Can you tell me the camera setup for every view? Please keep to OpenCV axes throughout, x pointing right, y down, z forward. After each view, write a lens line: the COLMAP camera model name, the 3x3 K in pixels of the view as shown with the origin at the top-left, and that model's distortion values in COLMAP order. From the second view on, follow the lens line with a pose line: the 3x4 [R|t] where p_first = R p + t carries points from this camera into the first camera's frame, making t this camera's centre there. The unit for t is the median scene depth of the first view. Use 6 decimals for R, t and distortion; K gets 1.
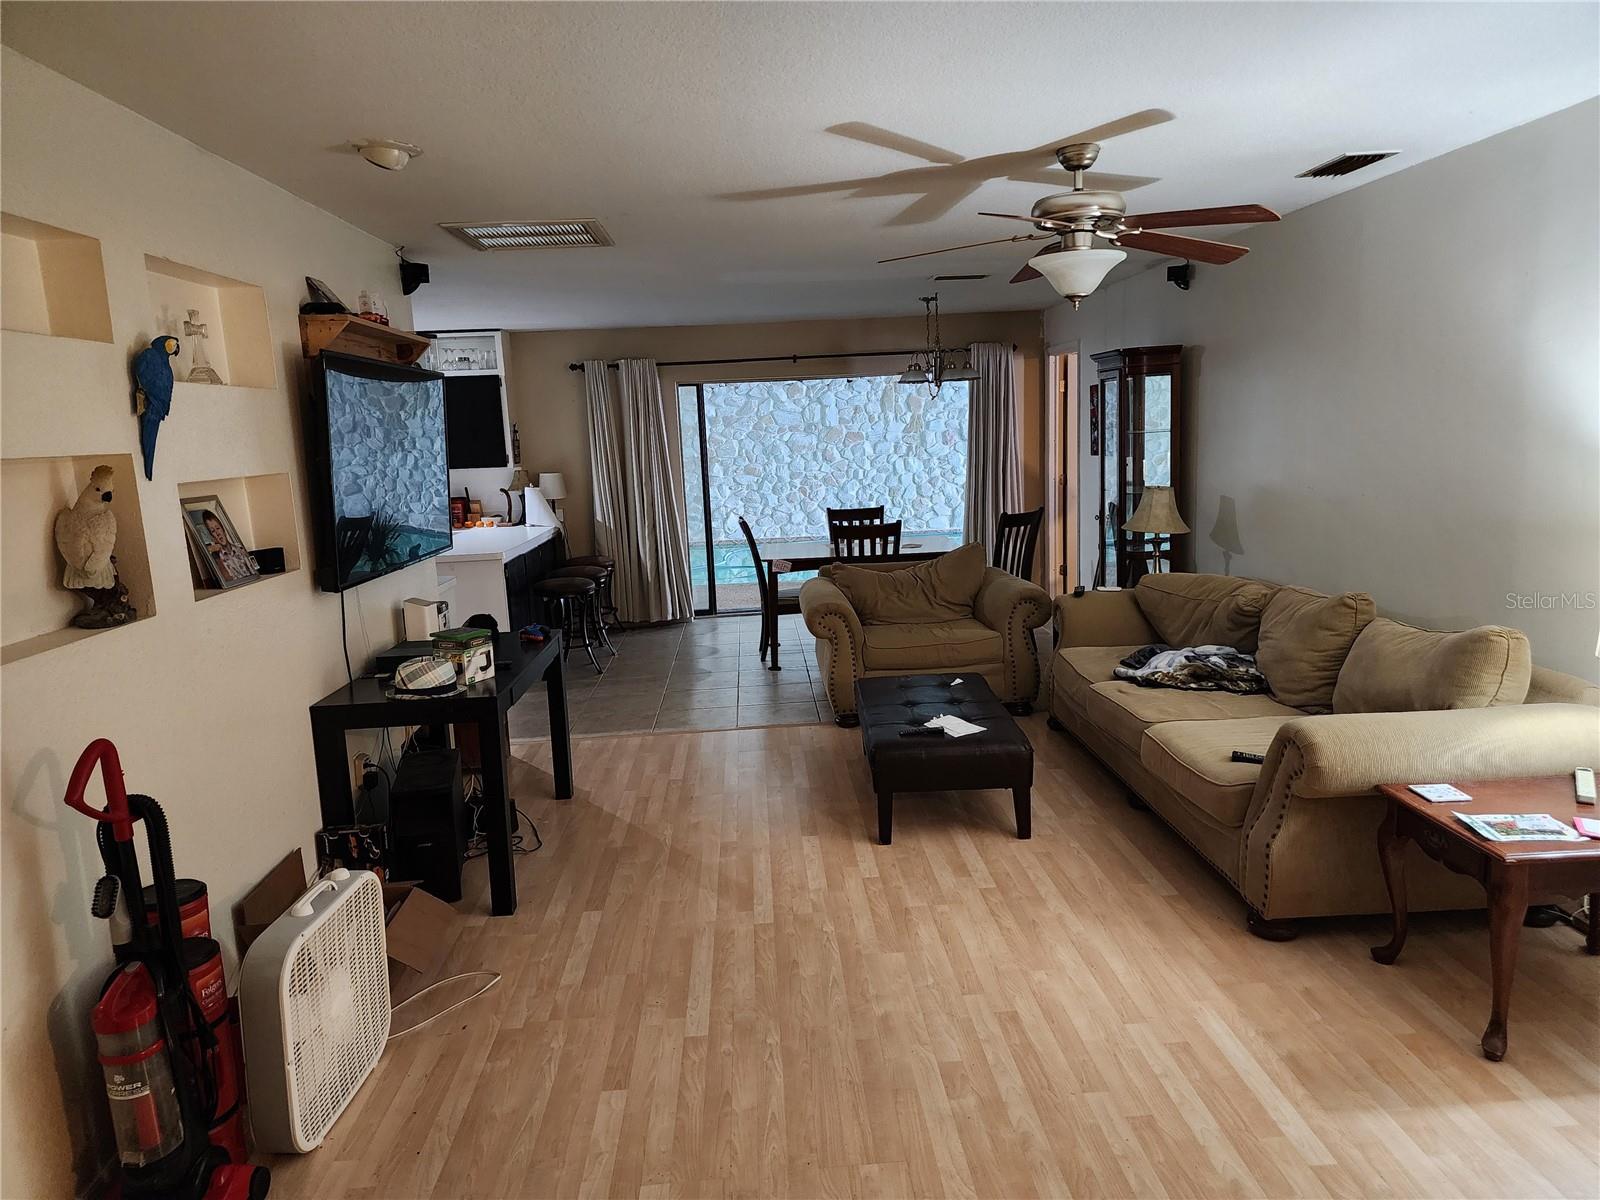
lens RADIAL K [[1067.4, 0, 798.8], [0, 1067.4, 597.4], [0, 0, 1]] dist [0.087821, -0.072594]
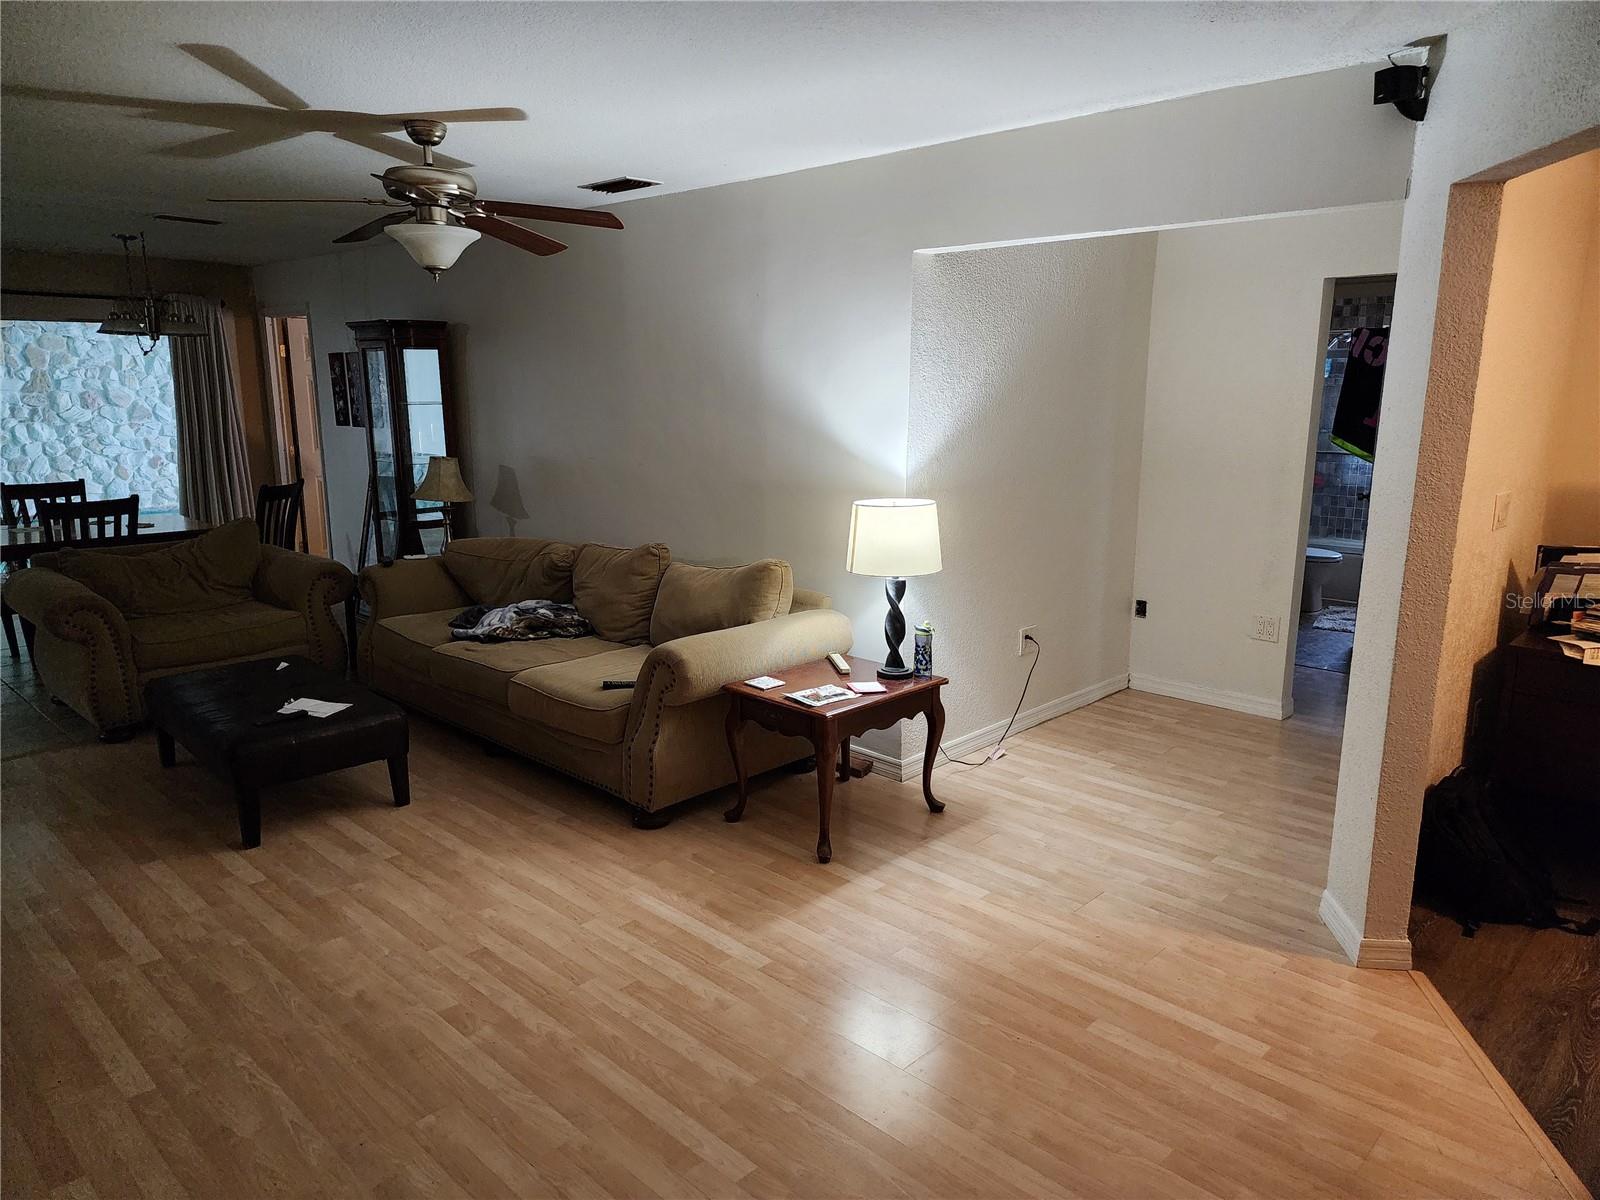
lens RADIAL K [[1069.5, 0, 799.2], [0, 1069.5, 587.8], [0, 0, 1]] dist [0.109866, -0.091963]
pose [[0.733560, -0.083940, 0.674421, -0.216998], [0.075785, 0.996257, 0.041566, 0.009418], [-0.675386, 0.020620, 0.737176, 0.000224]]
